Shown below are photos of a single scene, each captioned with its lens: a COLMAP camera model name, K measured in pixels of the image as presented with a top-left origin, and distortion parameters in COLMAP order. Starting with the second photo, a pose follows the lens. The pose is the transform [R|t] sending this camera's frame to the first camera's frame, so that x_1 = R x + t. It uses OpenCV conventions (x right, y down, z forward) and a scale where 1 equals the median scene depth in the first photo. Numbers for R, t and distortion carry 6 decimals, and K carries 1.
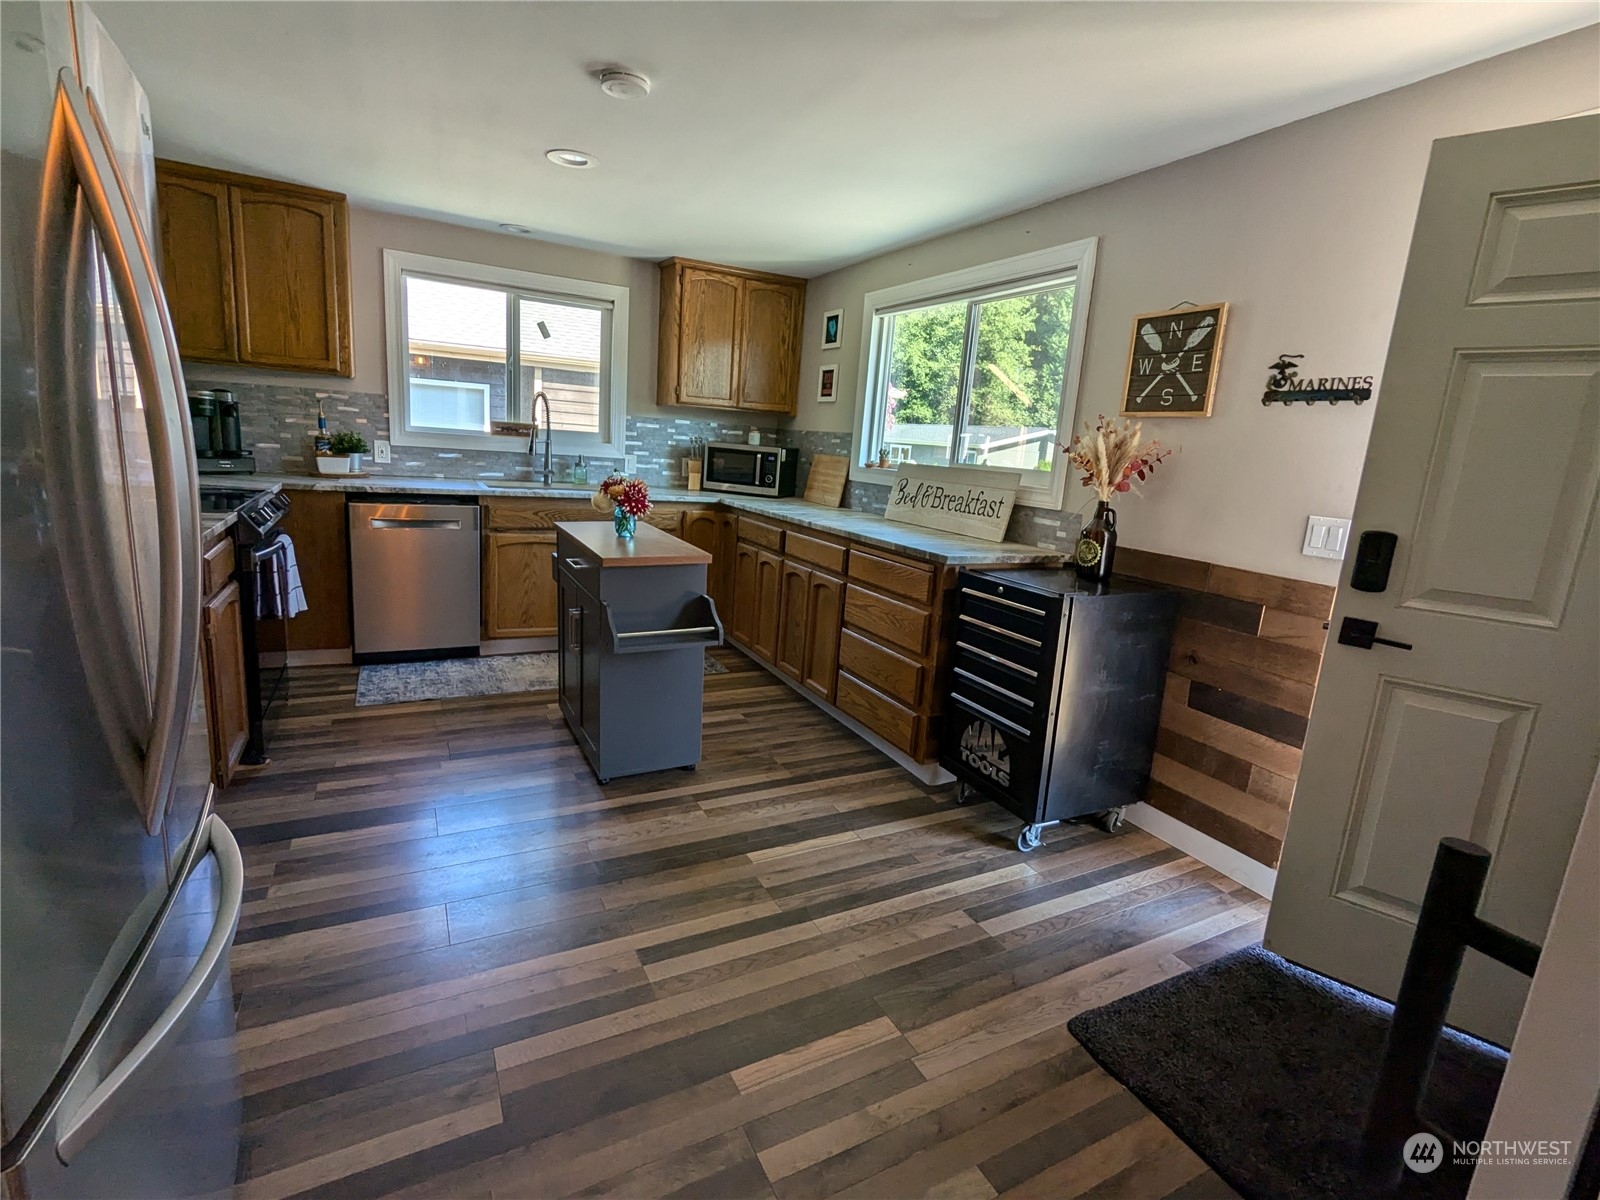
lens RADIAL K [[757.4, 0, 803.6], [0, 757.4, 599.6], [0, 0, 1]] dist [-0.004189, 0.002307]
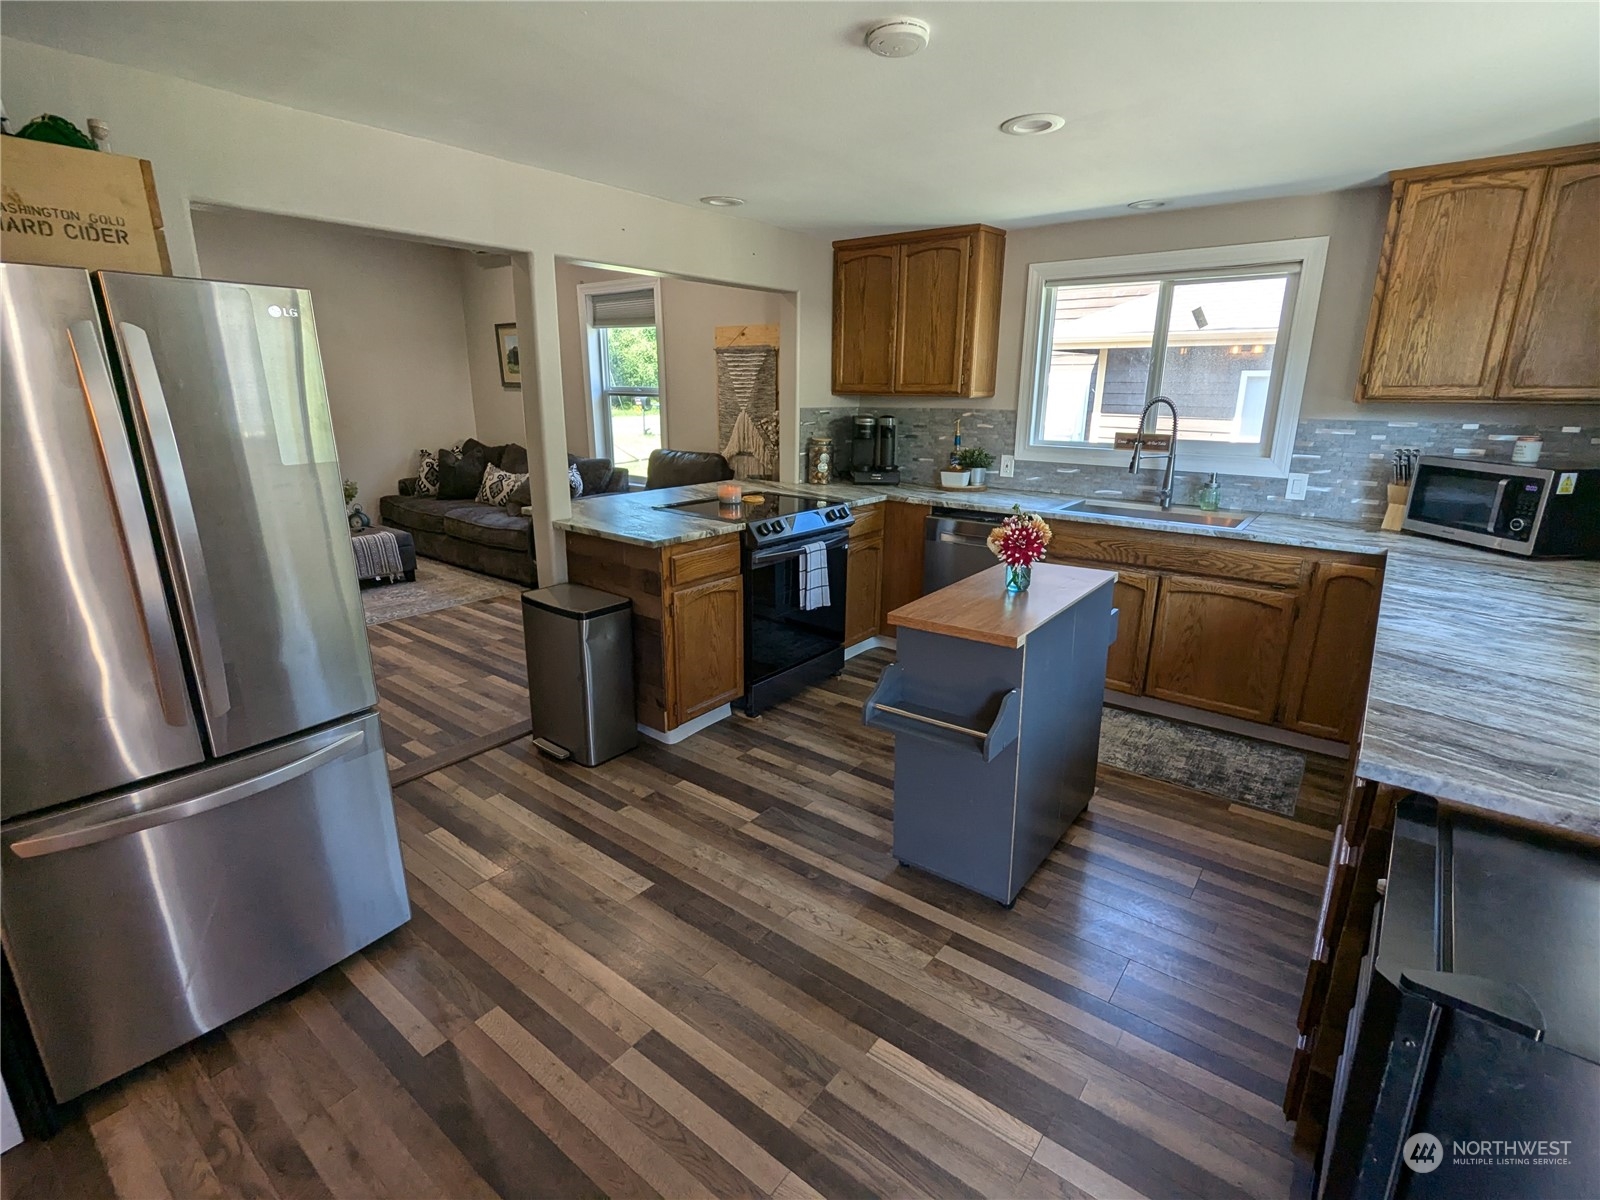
lens RADIAL K [[757.4, 0, 798.5], [0, 757.4, 598.4], [0, 0, 1]] dist [-0.004189, 0.002307]
pose [[0.411681, 0.176244, -0.894123, 0.320066], [-0.165361, 0.979281, 0.116892, -0.108313], [0.896200, 0.099731, 0.432296, 0.372460]]
